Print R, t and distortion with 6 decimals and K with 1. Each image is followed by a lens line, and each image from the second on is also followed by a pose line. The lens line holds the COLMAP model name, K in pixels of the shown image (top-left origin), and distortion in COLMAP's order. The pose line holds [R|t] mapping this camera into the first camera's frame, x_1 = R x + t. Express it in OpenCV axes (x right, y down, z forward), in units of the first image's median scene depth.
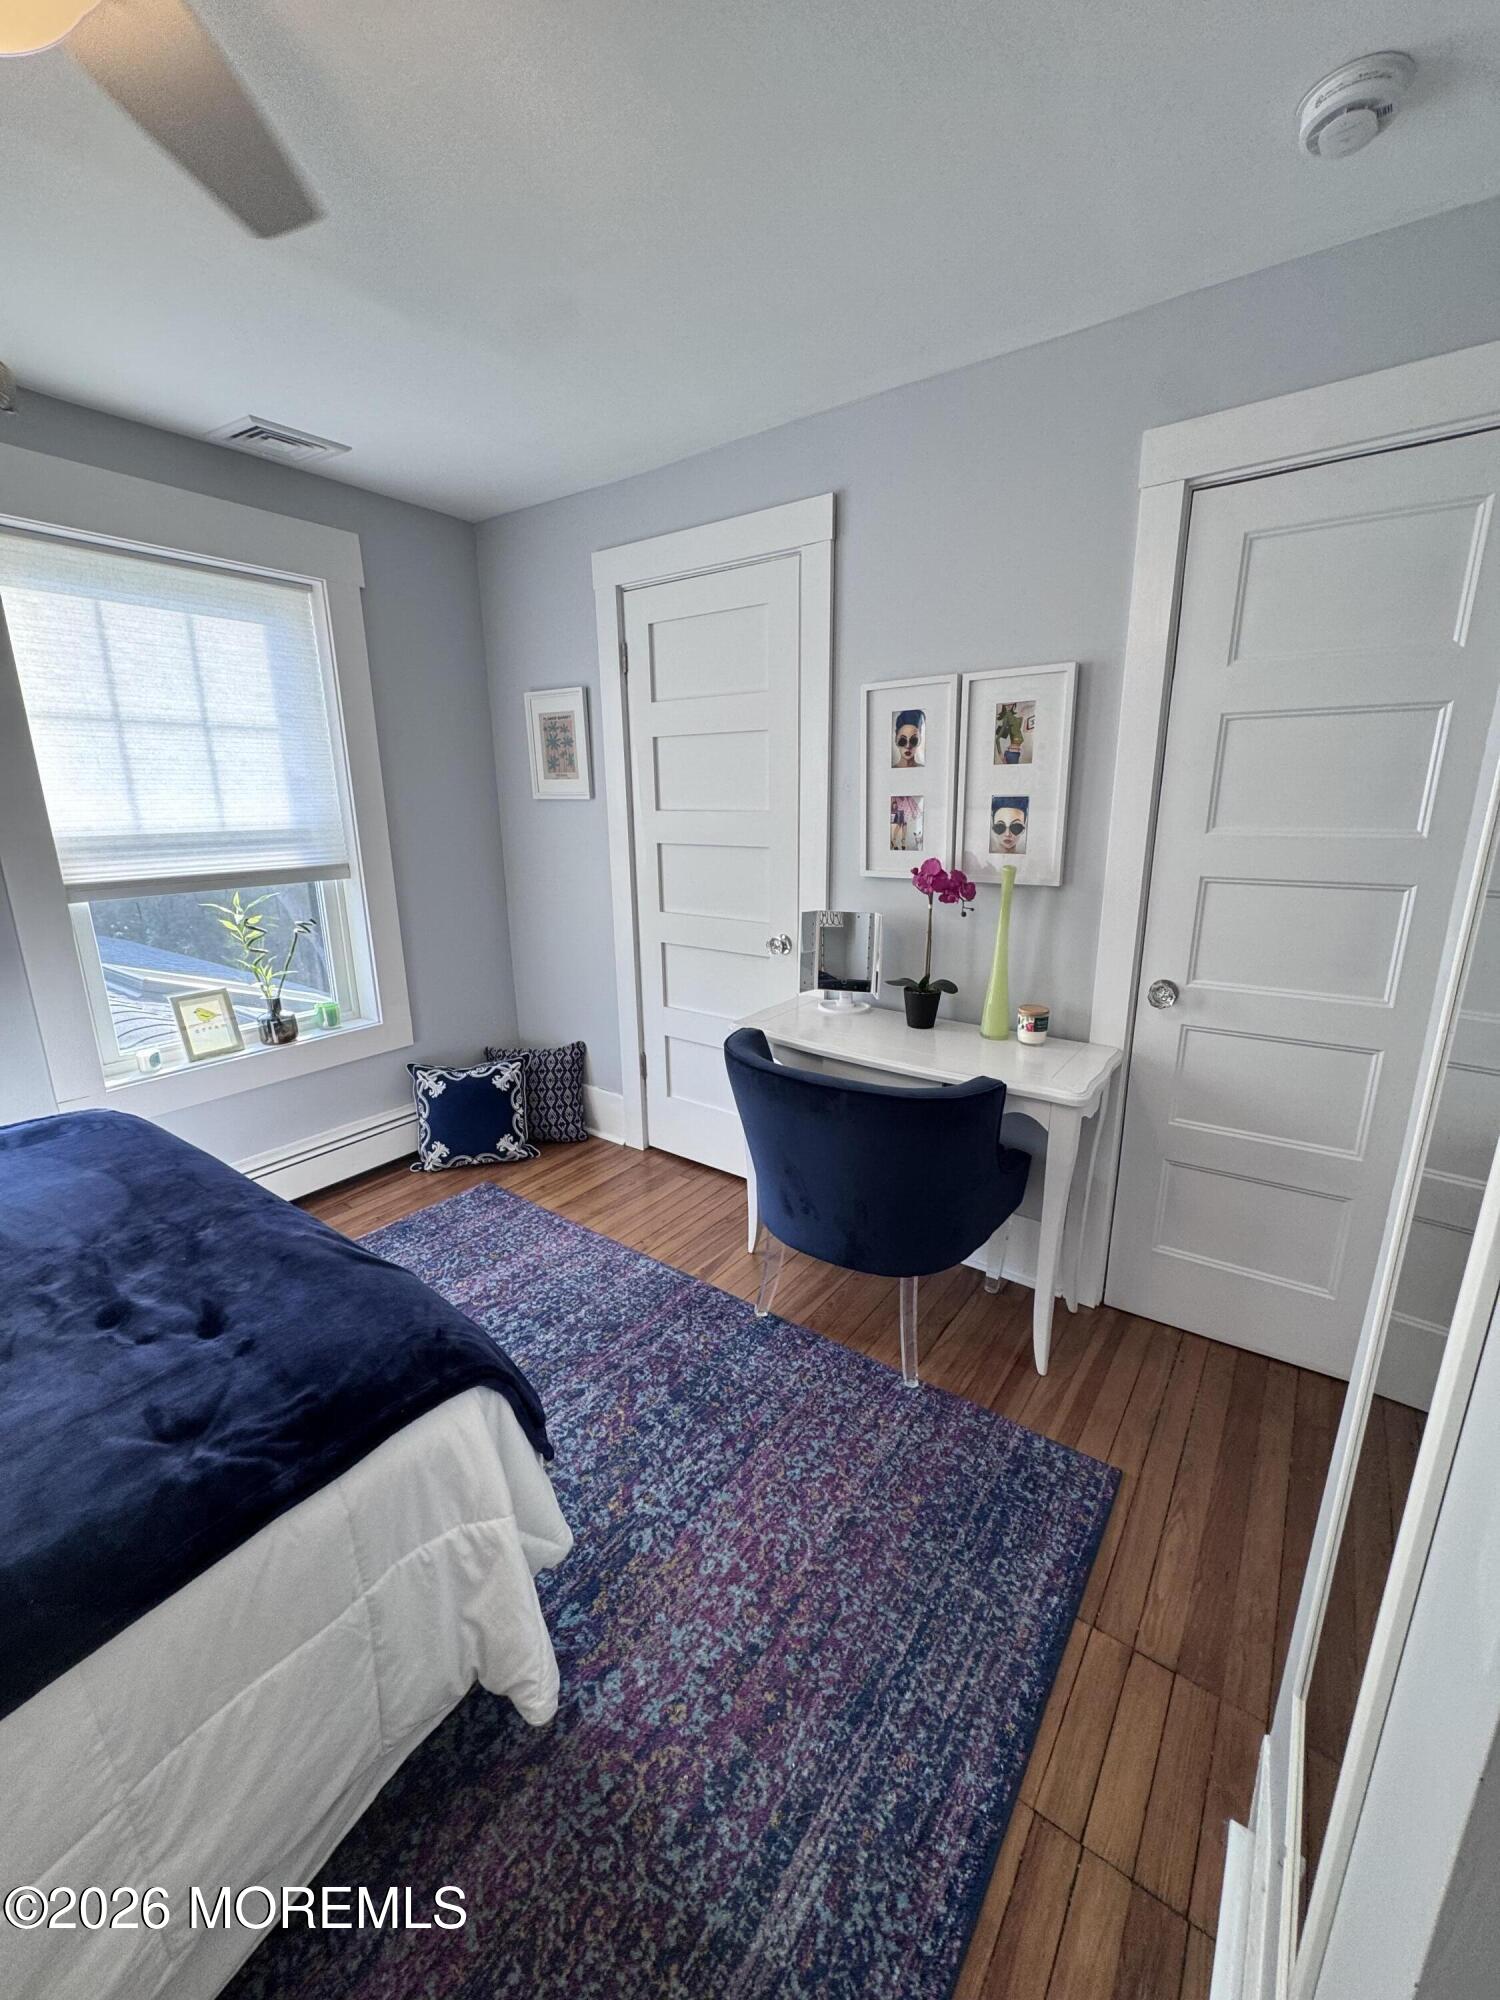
lens RADIAL K [[795.1, 0, 754.1], [0, 795.1, 998.1], [0, 0, 1]] dist [-0.001177, 0.000113]
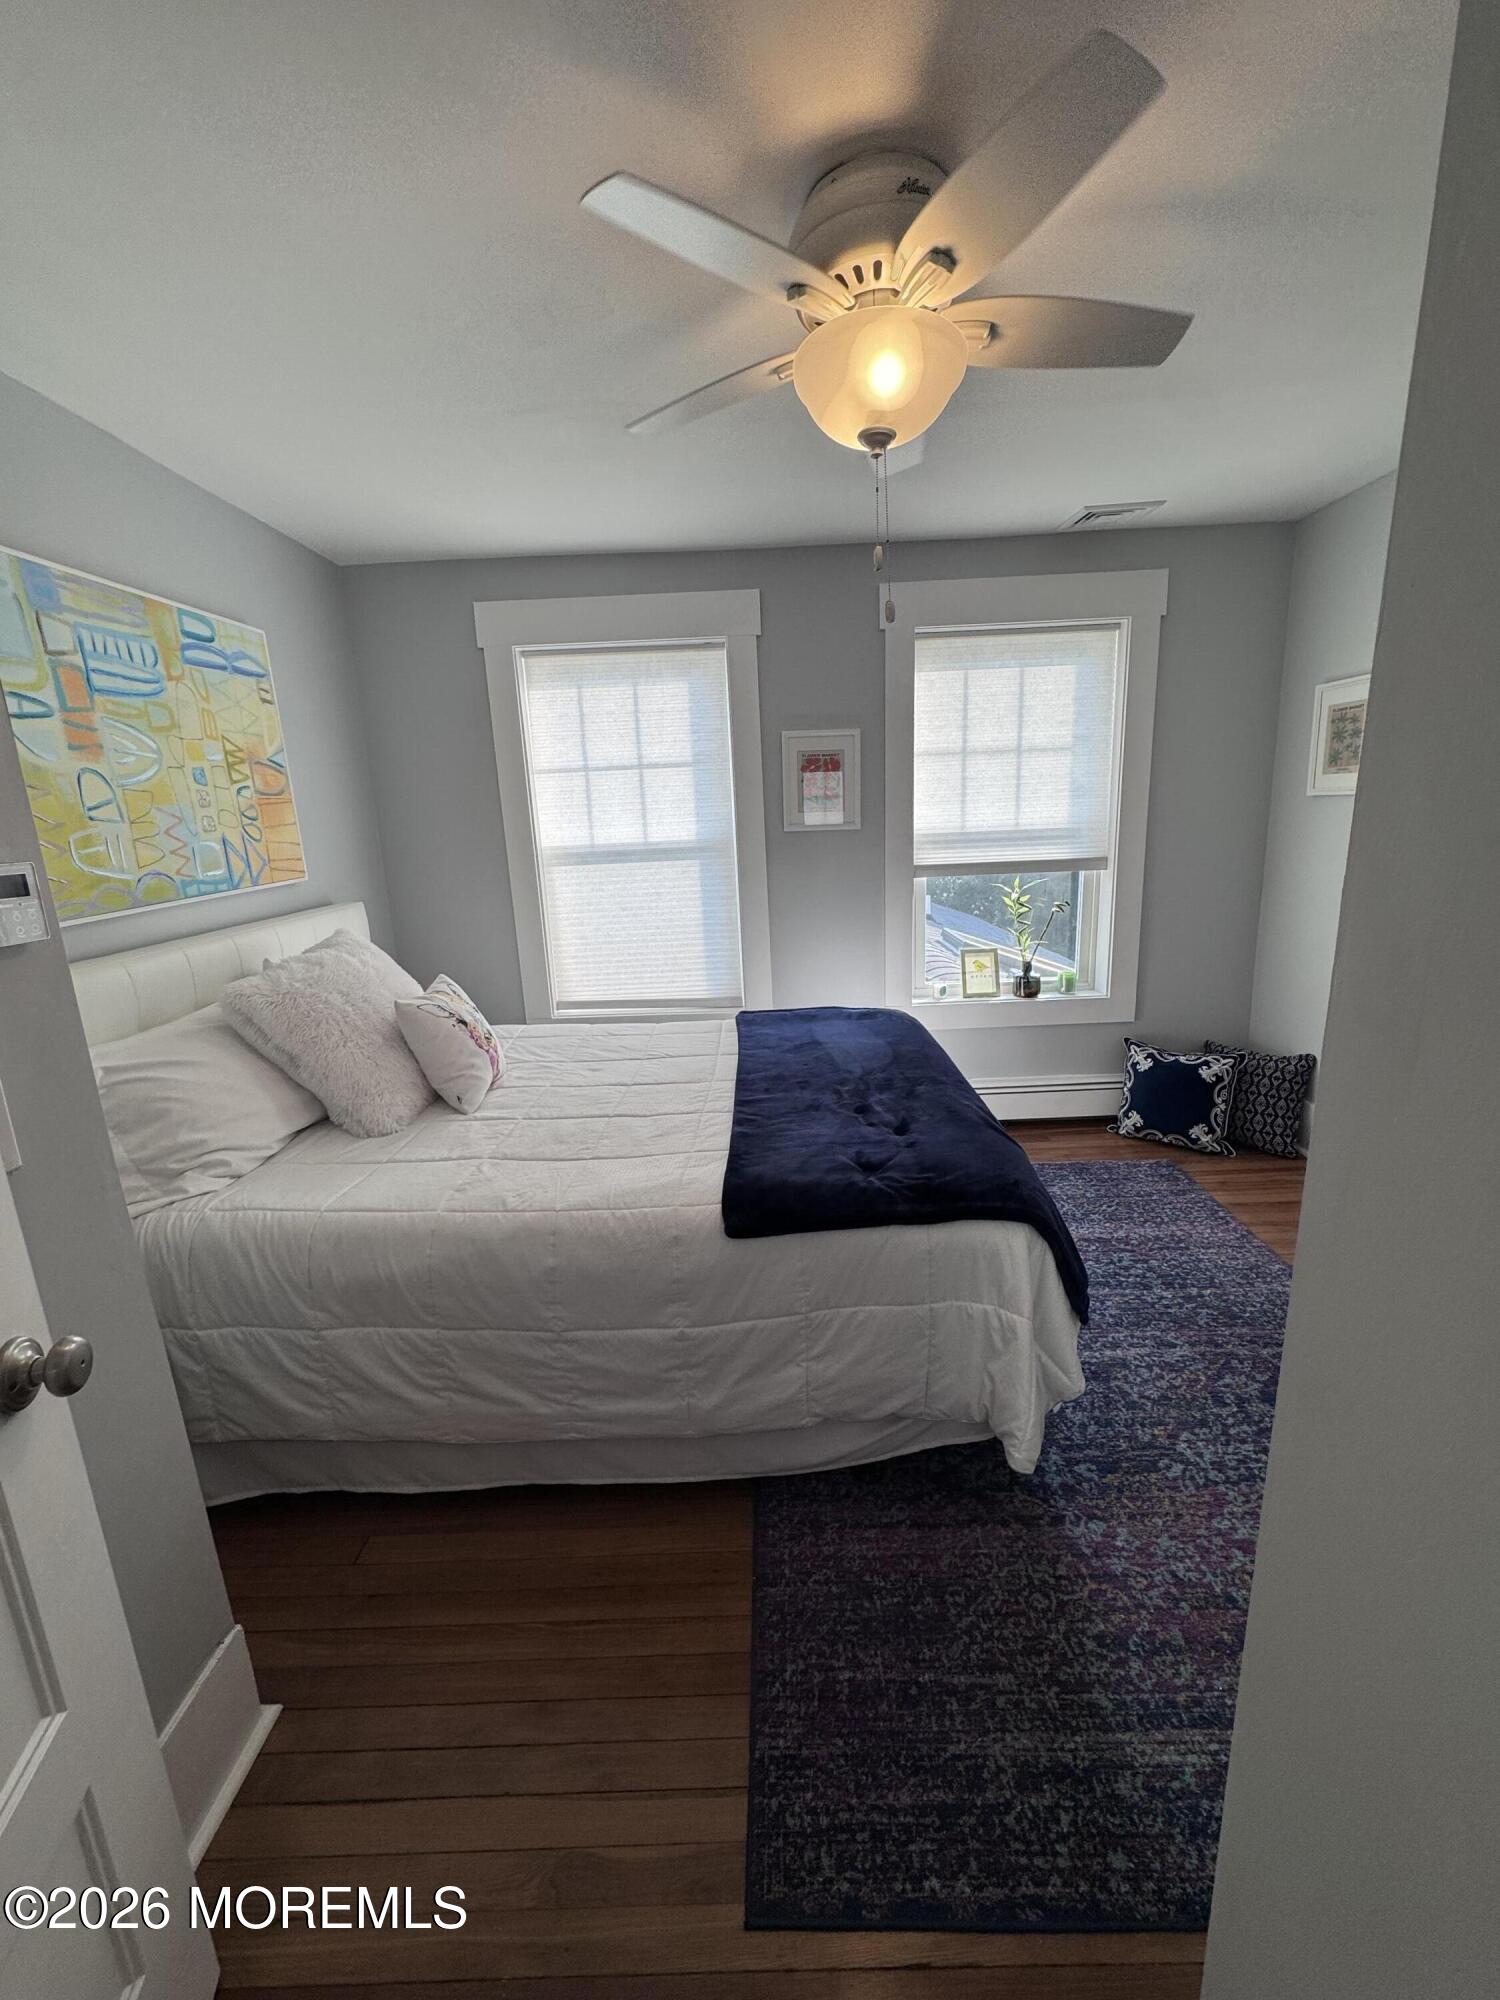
lens RADIAL K [[795.1, 0, 754.1], [0, 795.1, 998.1], [0, 0, 1]] dist [-0.001177, 0.000113]
pose [[0.577802, 0.166676, -0.798977, 0.173402], [-0.165341, 0.982532, 0.085397, 0.022623], [0.799254, 0.082761, 0.595268, -0.103948]]
